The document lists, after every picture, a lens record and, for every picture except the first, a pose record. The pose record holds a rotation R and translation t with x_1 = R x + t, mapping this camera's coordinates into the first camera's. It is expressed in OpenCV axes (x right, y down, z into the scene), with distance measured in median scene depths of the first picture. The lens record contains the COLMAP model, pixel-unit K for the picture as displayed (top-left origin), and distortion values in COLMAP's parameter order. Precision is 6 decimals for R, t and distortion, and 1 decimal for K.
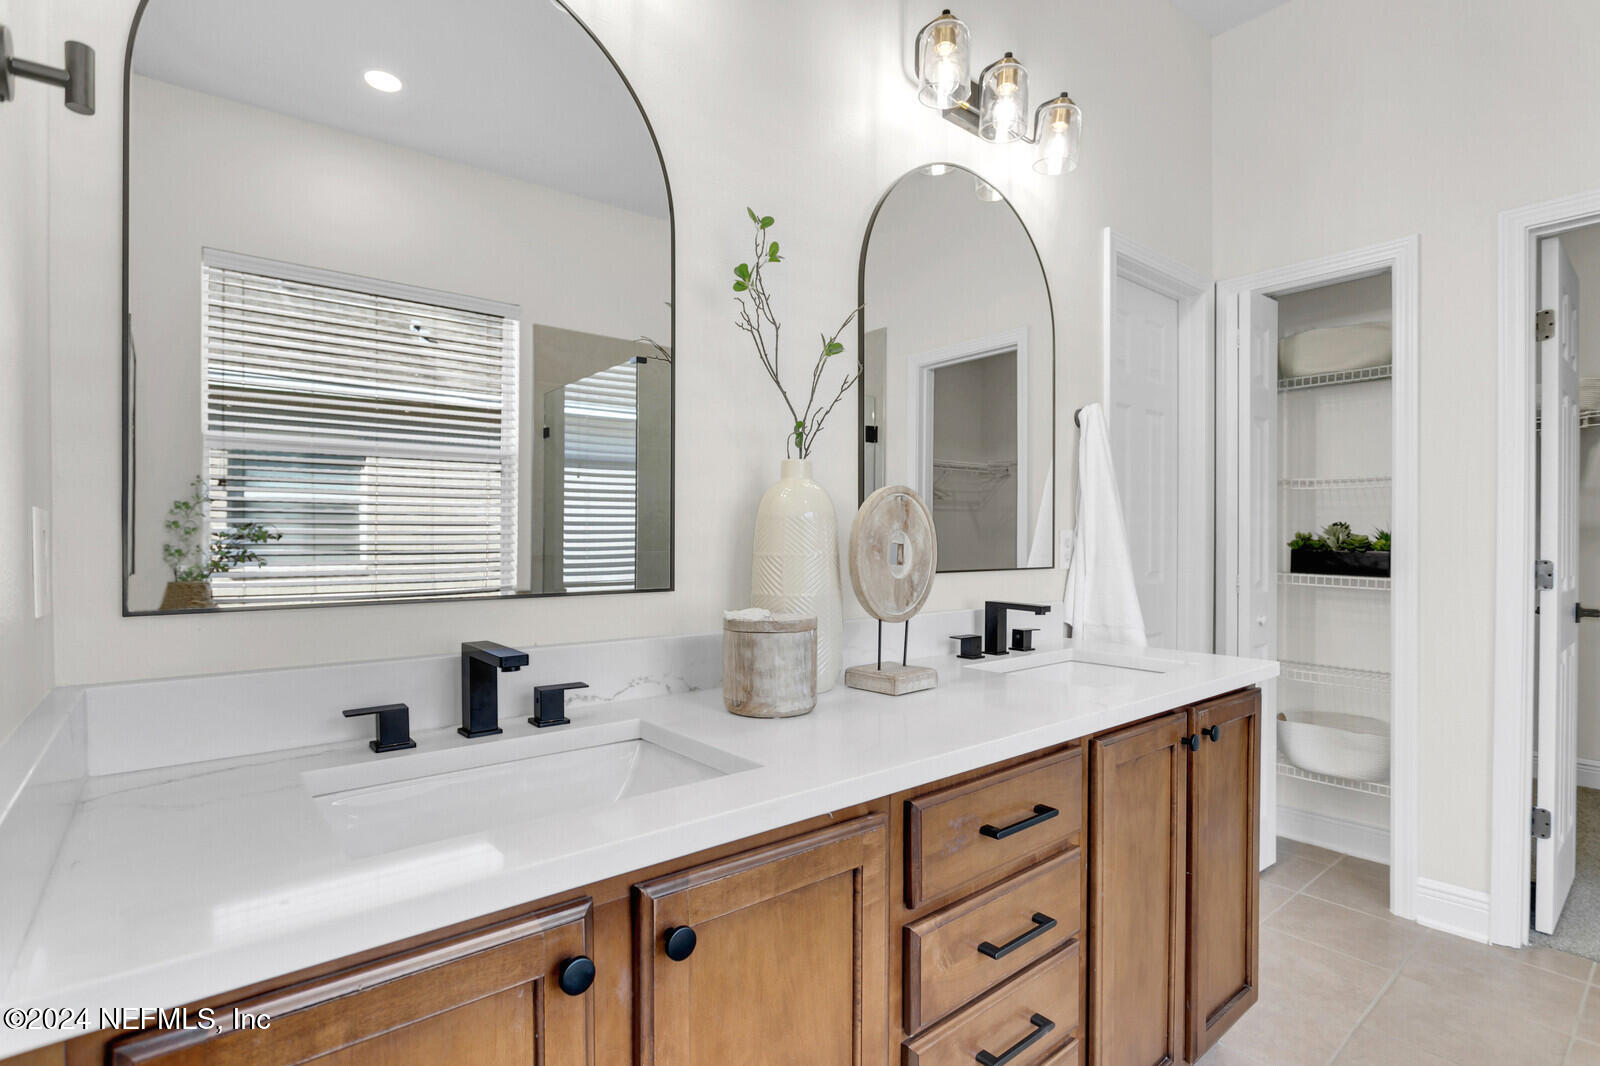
lens RADIAL K [[794.7, 0, 795.5], [0, 794.7, 539.1], [0, 0, 1]] dist [-0.004558, -0.000866]
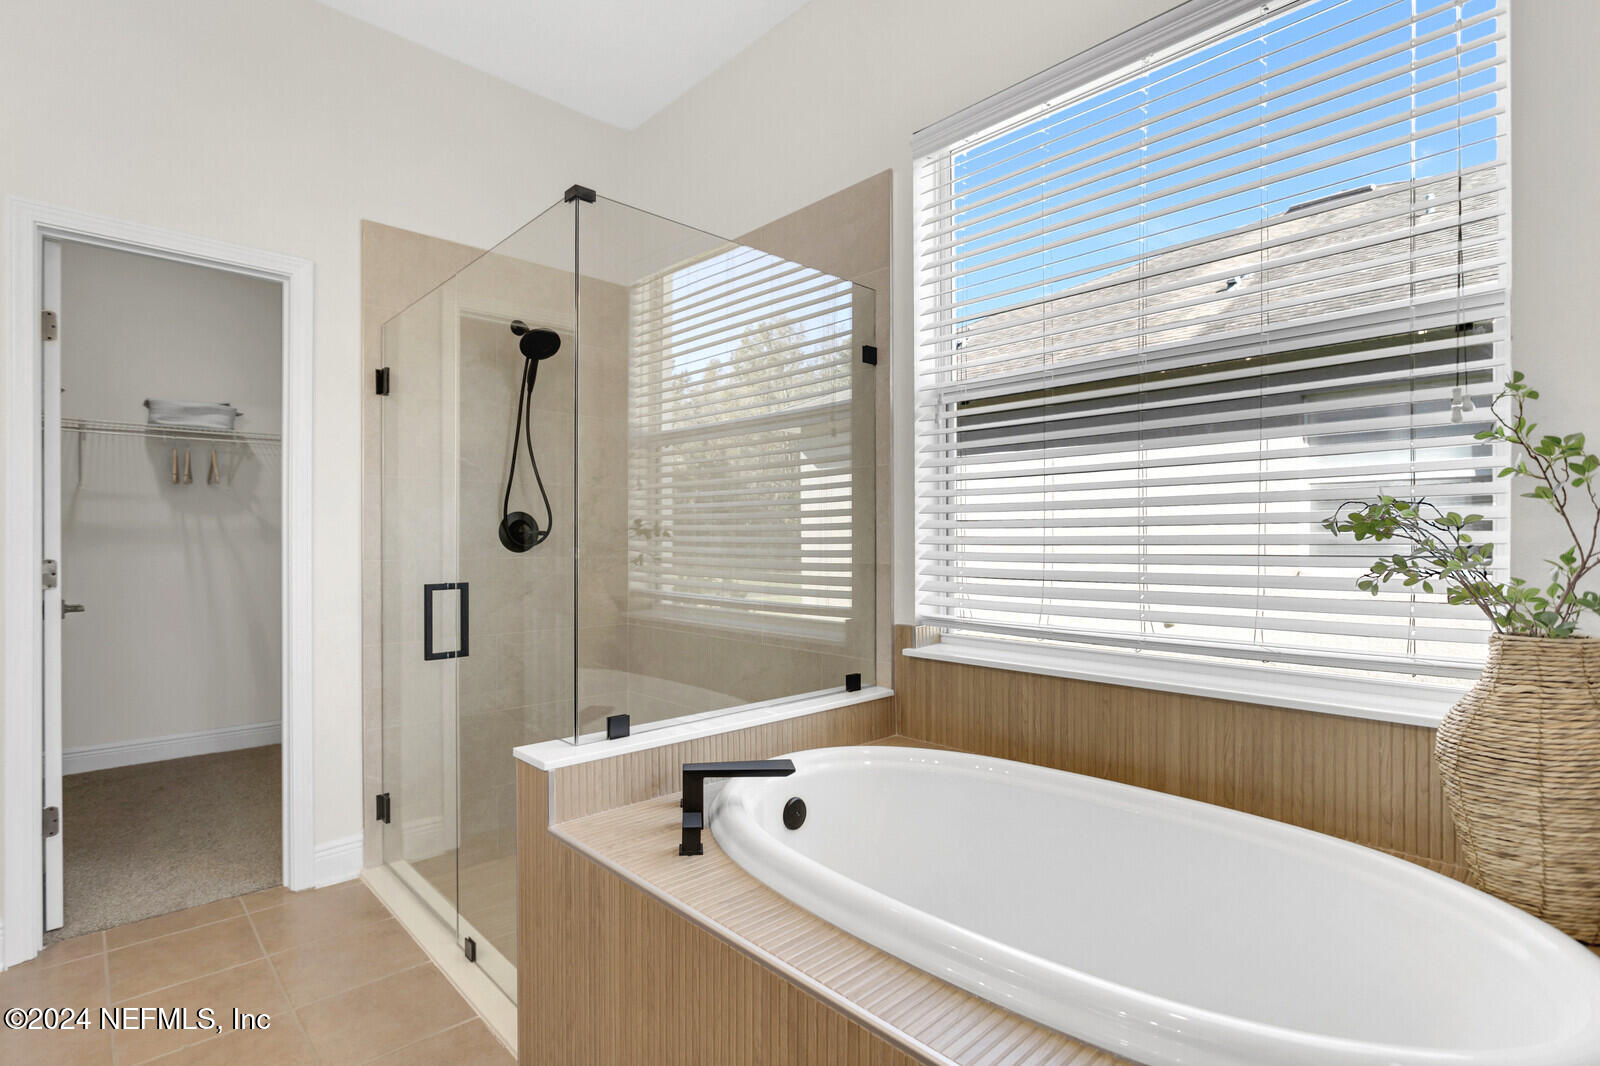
lens RADIAL K [[765.6, 0, 800.0], [0, 765.6, 533.0], [0, 0, 1]] dist [-0.001327, 0.000055]
pose [[-0.090837, 0.000847, 0.995865, -0.109483], [0.005301, 0.999986, -0.000367, -0.001744], [-0.995852, 0.005246, -0.090840, 0.136881]]
